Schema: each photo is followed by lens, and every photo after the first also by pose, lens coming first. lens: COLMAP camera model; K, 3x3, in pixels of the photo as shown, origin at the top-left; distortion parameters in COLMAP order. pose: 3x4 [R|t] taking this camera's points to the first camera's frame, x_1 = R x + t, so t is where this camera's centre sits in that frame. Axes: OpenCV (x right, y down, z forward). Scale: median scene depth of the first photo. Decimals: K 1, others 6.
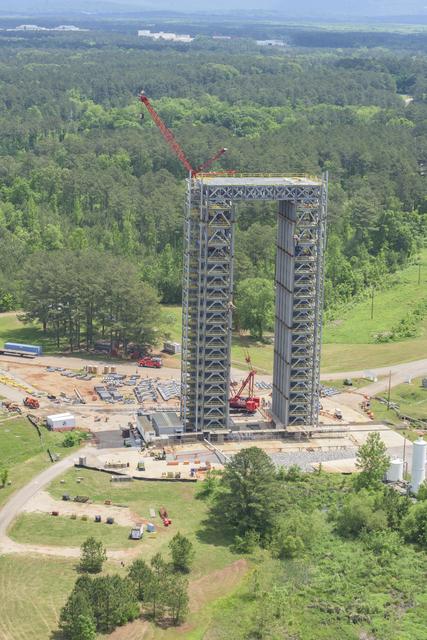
lens RADIAL K [[1481.1, 0, 213.5], [0, 1481.1, 320.0], [0, 0, 1]] dist [-0.184270, -0.313742]
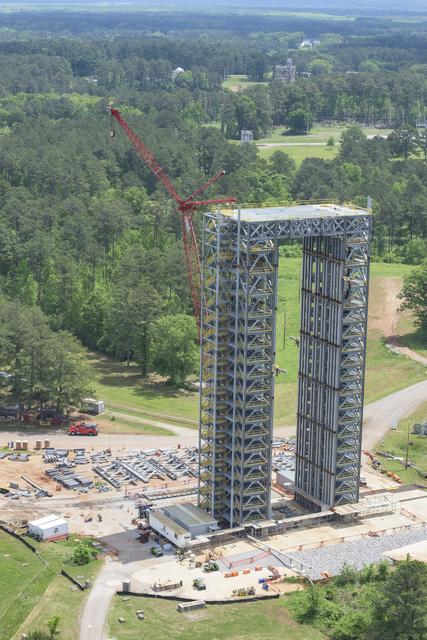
lens RADIAL K [[1481.1, 0, 213.5], [0, 1481.1, 320.0], [0, 0, 1]] dist [-0.184270, -0.313742]
pose [[0.959796, -0.067936, 0.272352, -0.233348], [0.063905, 0.997676, 0.023655, -0.056567], [-0.273326, -0.005299, 0.961907, 0.231269]]
